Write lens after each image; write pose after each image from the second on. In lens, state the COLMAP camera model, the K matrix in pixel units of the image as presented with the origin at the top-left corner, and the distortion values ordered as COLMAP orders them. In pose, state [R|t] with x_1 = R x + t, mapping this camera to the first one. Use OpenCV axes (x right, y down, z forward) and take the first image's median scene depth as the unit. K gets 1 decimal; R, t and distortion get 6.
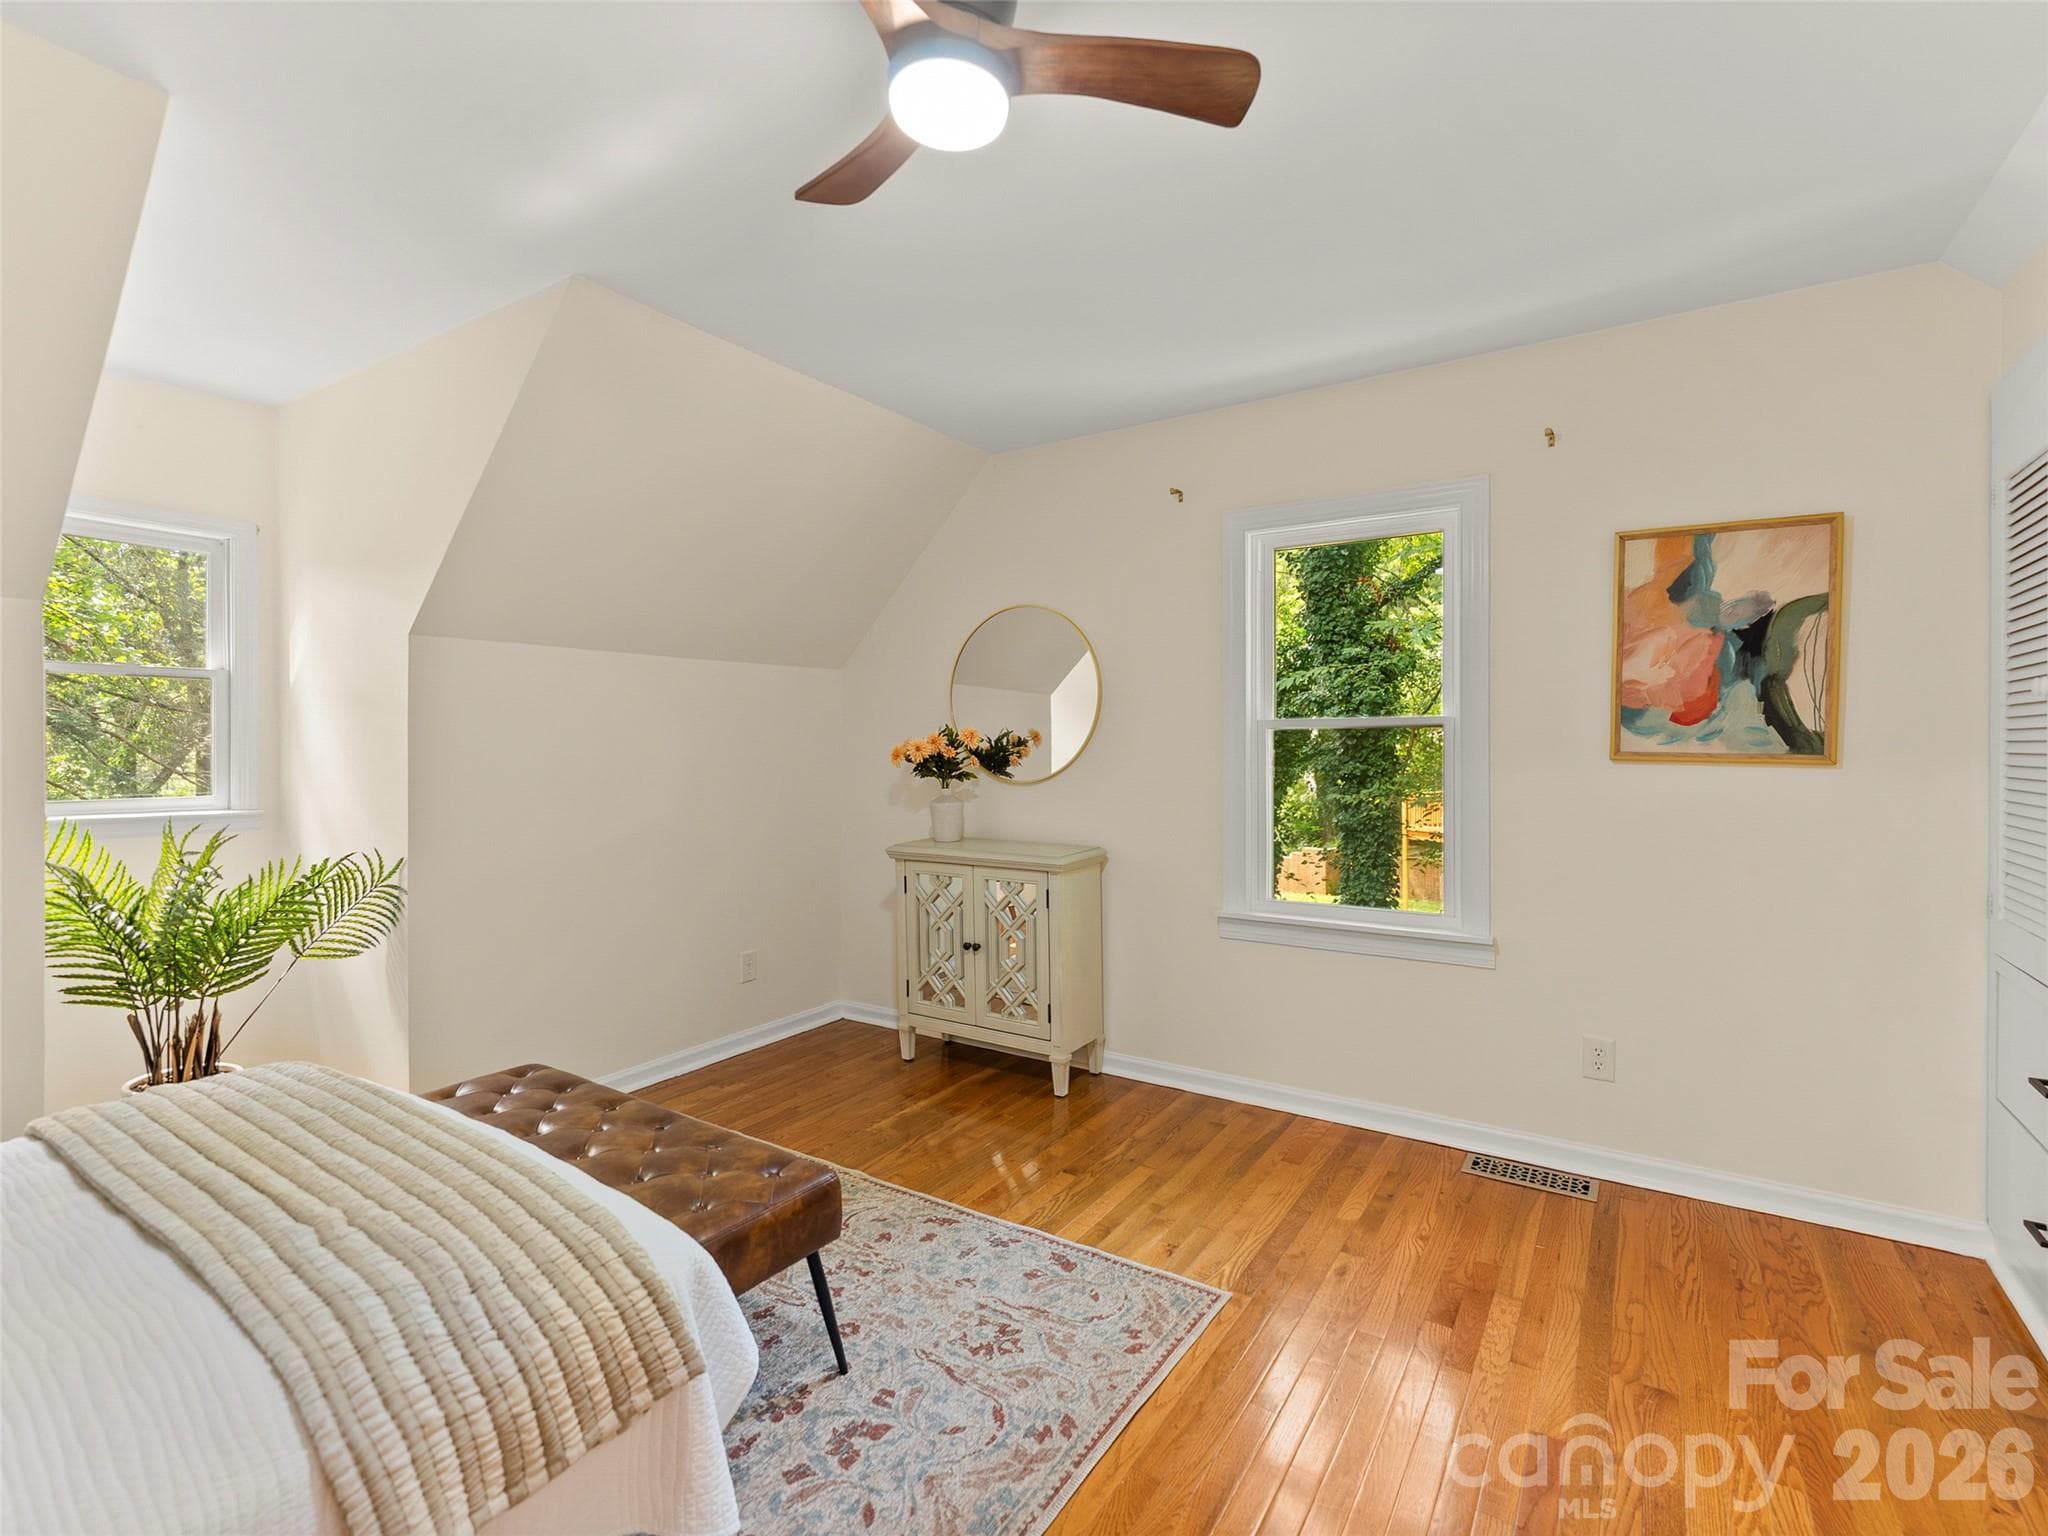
lens RADIAL K [[937.0, 0, 1035.3], [0, 937.0, 757.5], [0, 0, 1]] dist [-0.002098, -0.000799]
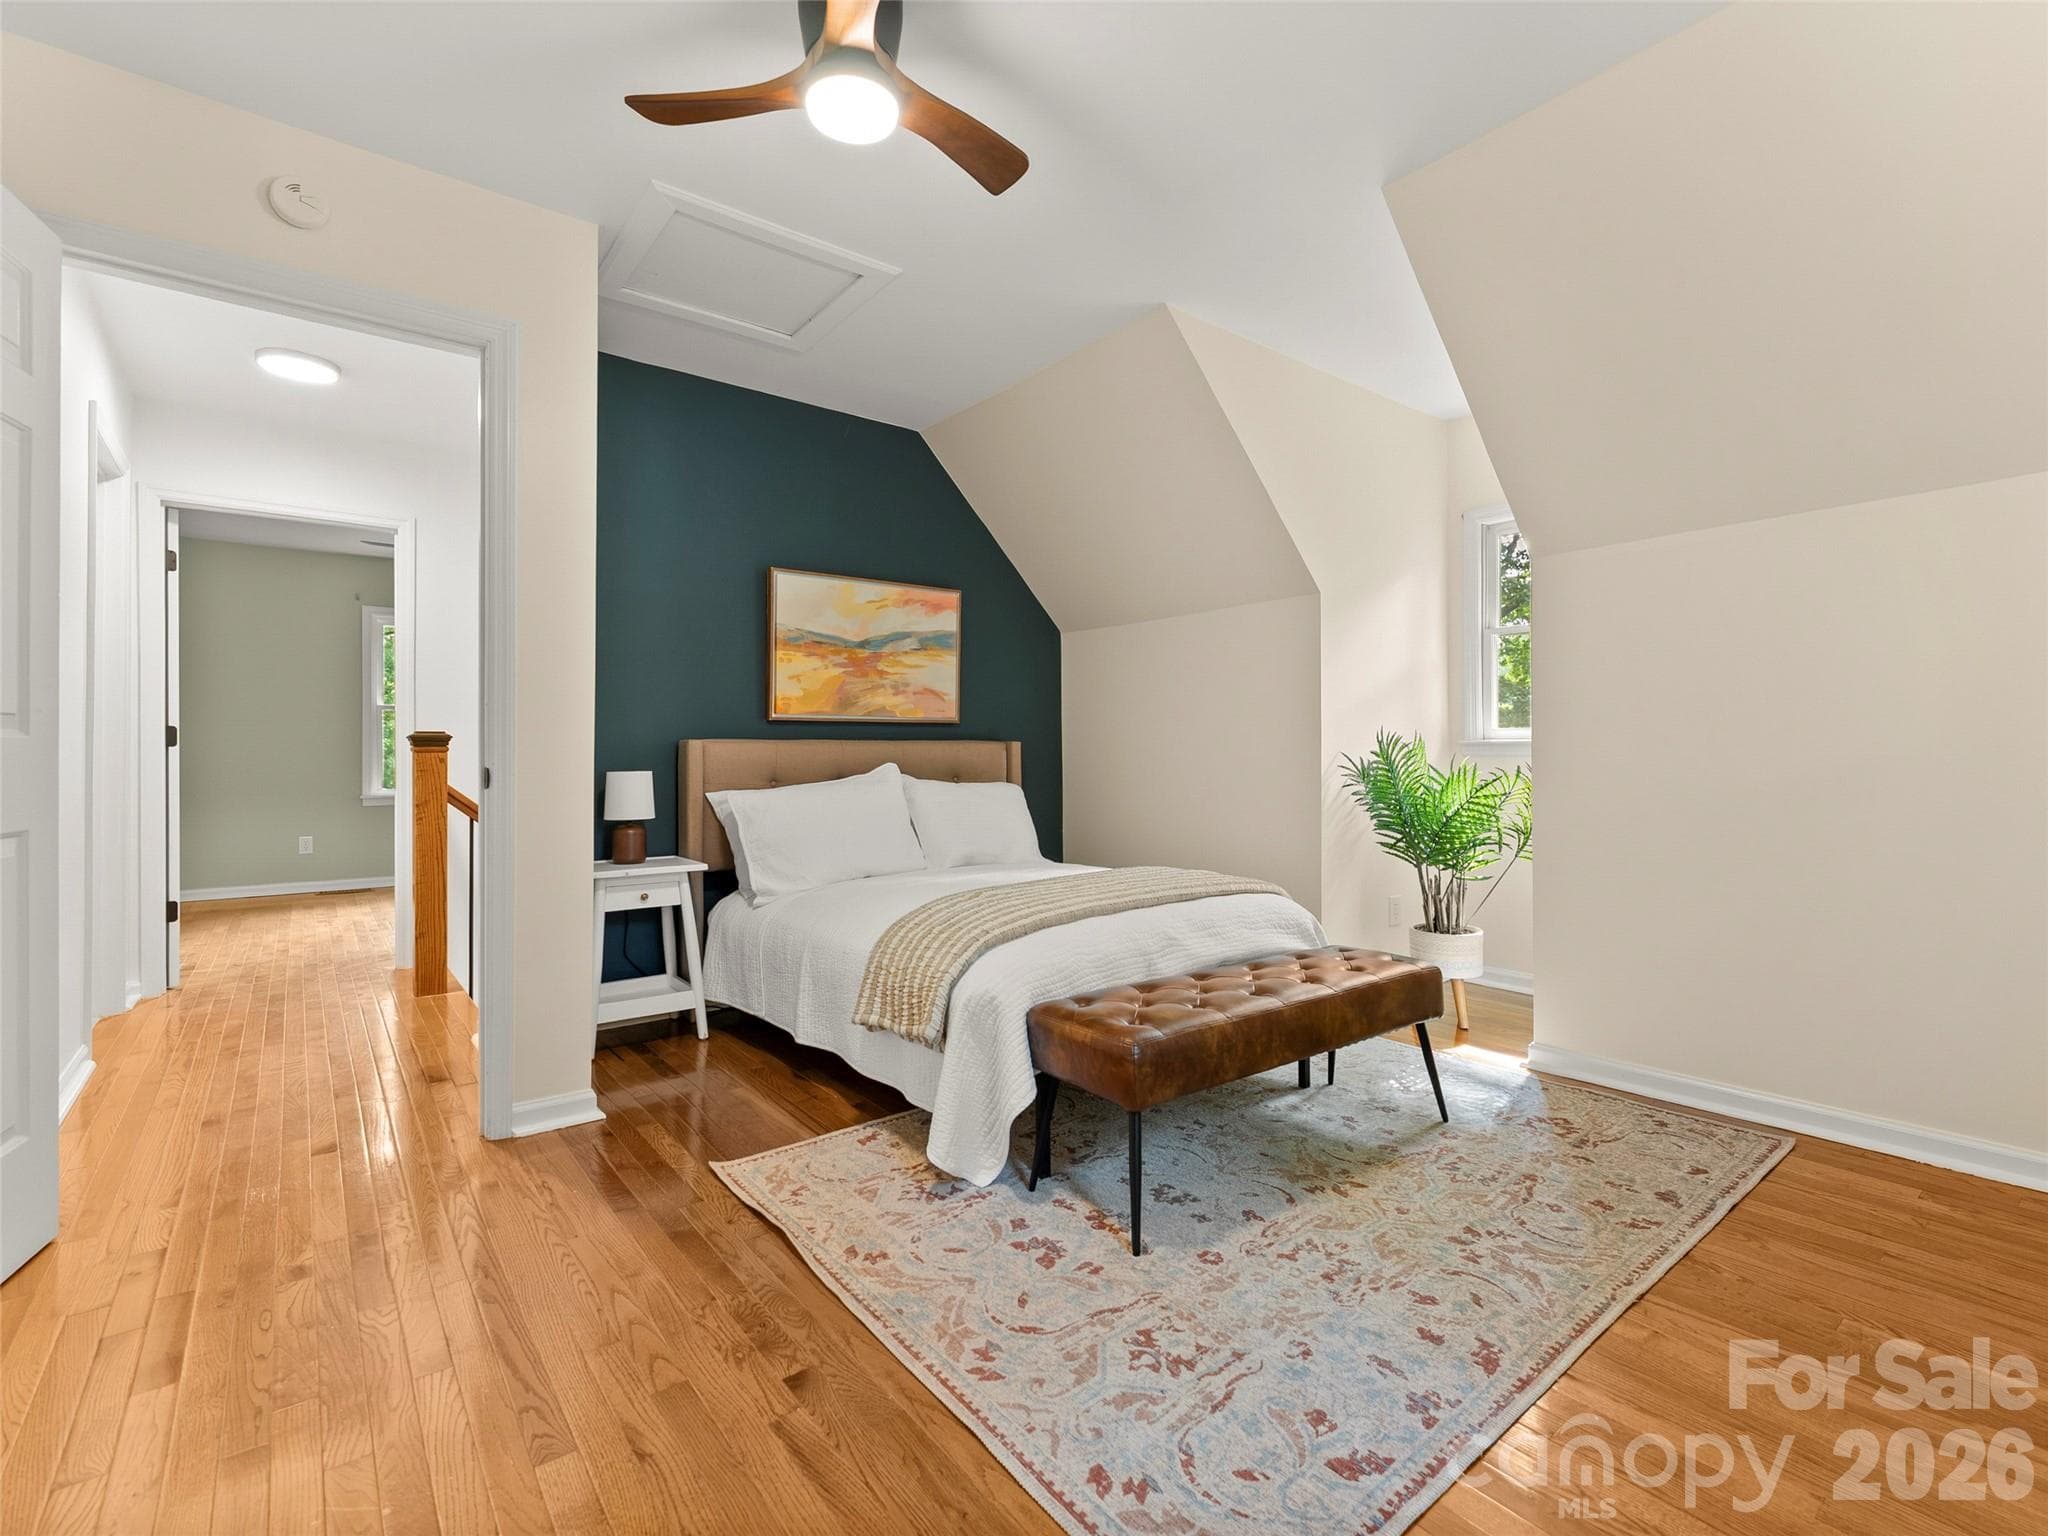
lens RADIAL K [[937.0, 0, 1027.0], [0, 937.0, 757.6], [0, 0, 1]] dist [-0.002098, -0.000799]
pose [[-0.321334, 0.006023, -0.946947, 0.724266], [-0.006805, 0.999939, 0.008669, 0.122508], [0.946941, 0.009230, -0.321274, 1.136606]]
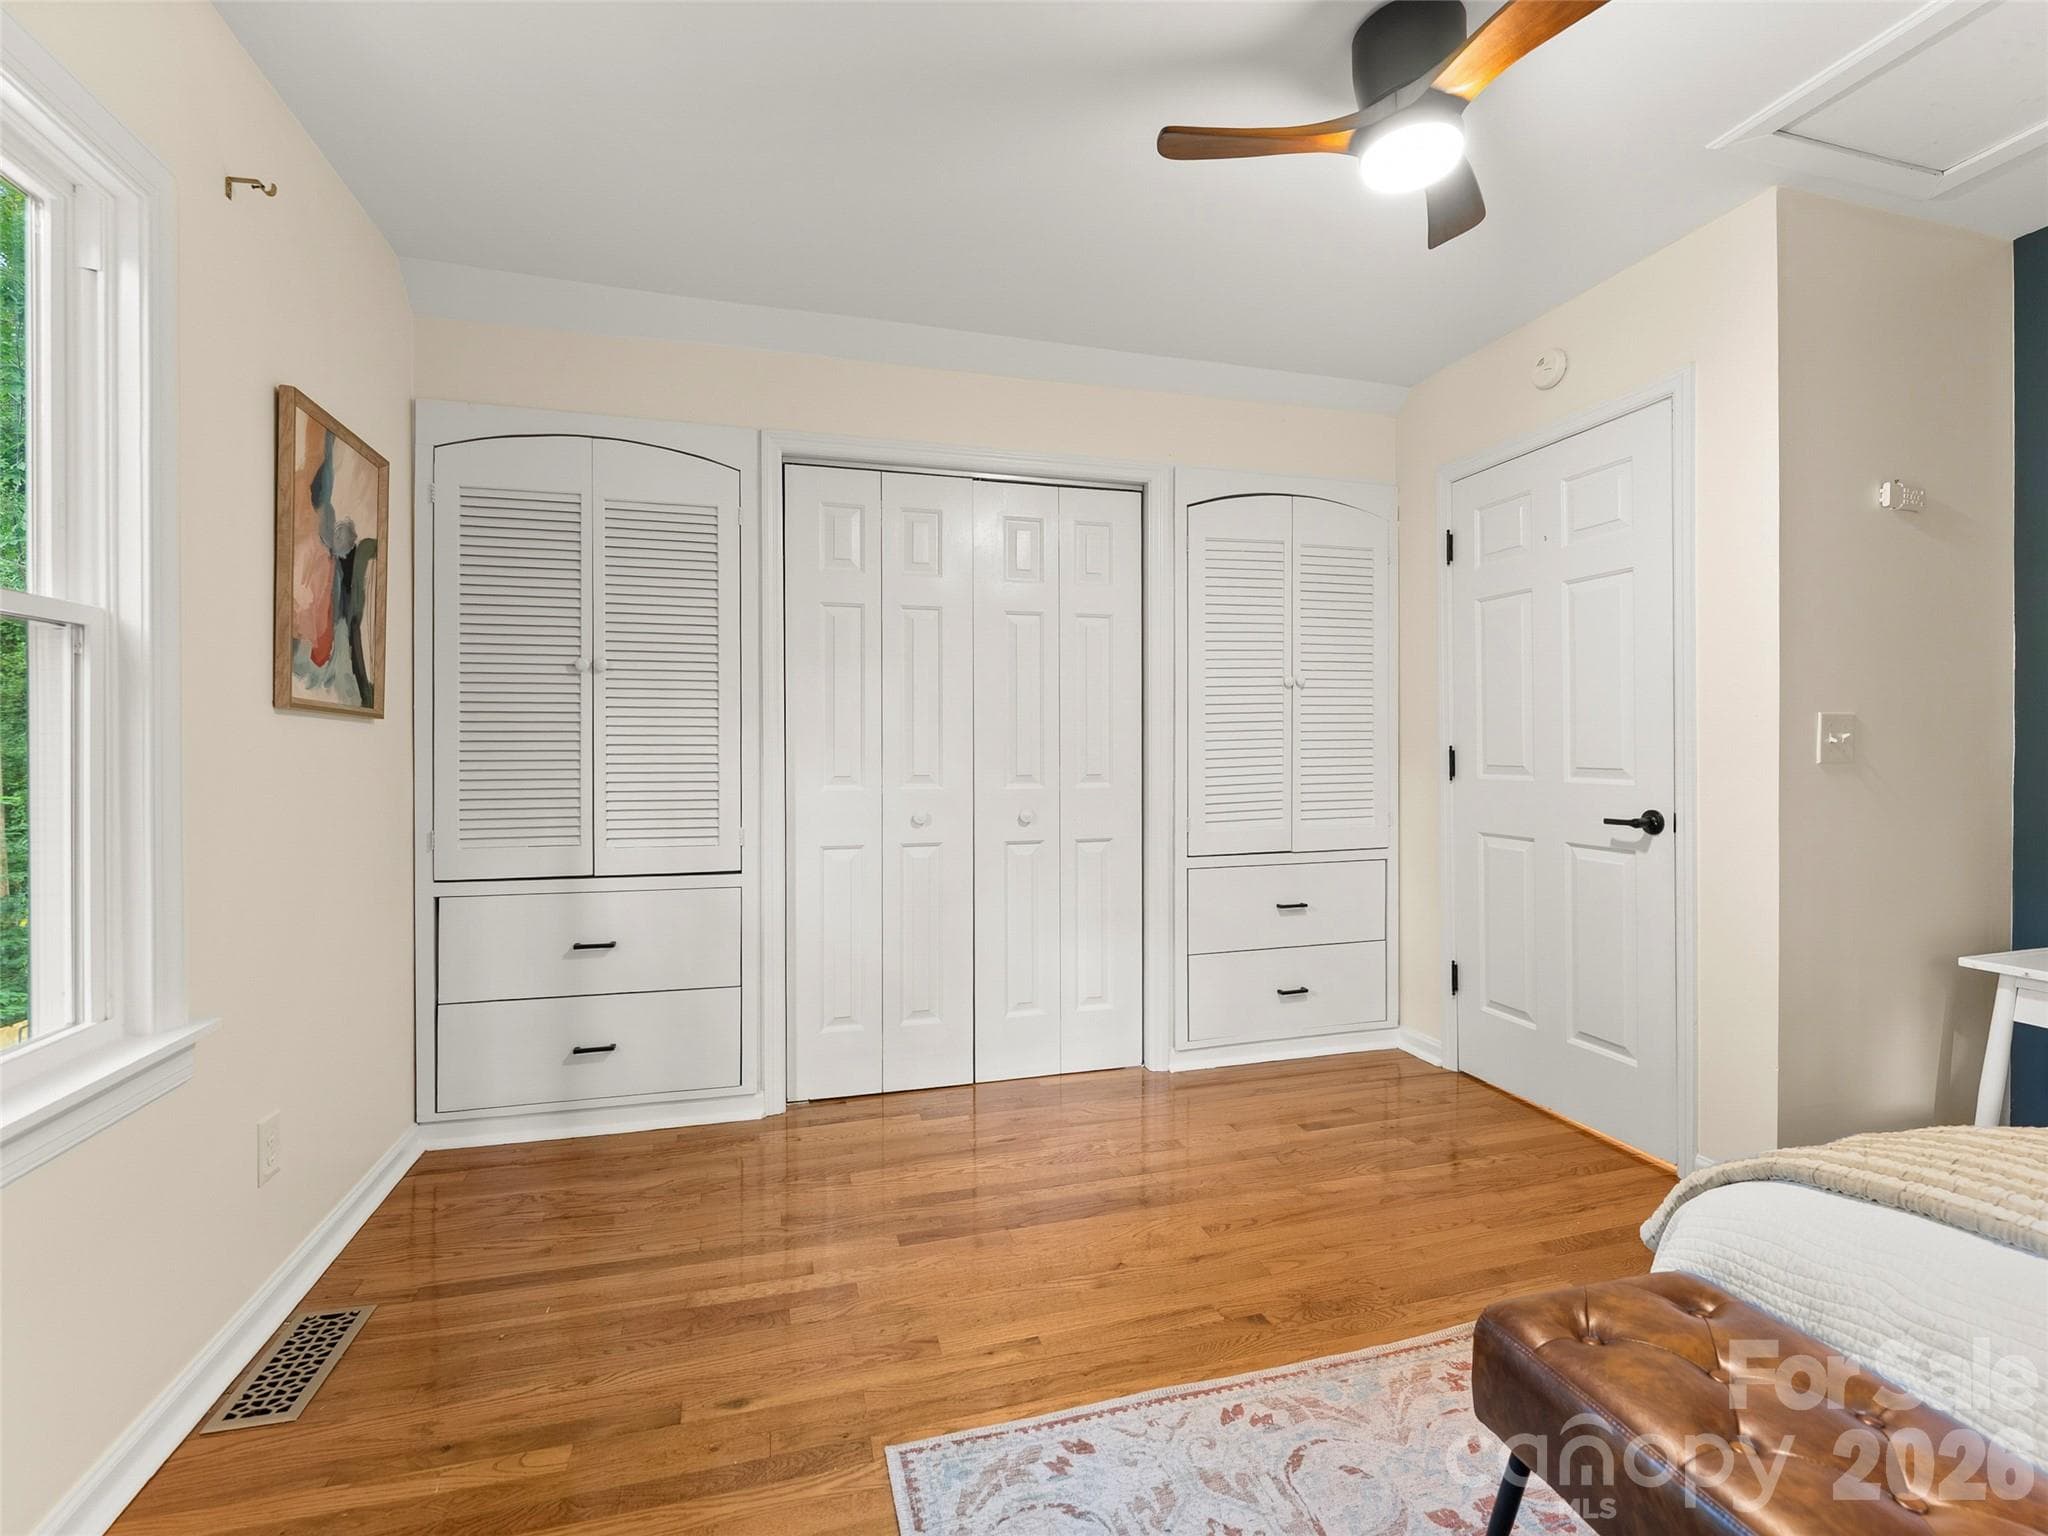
lens RADIAL K [[937.0, 0, 1037.6], [0, 937.0, 756.8], [0, 0, 1]] dist [-0.002098, -0.000799]
pose [[-0.755557, 0.000598, 0.655082, -0.369180], [0.012855, 0.999821, 0.013914, 0.046616], [-0.654956, 0.018934, -0.755429, 1.571623]]
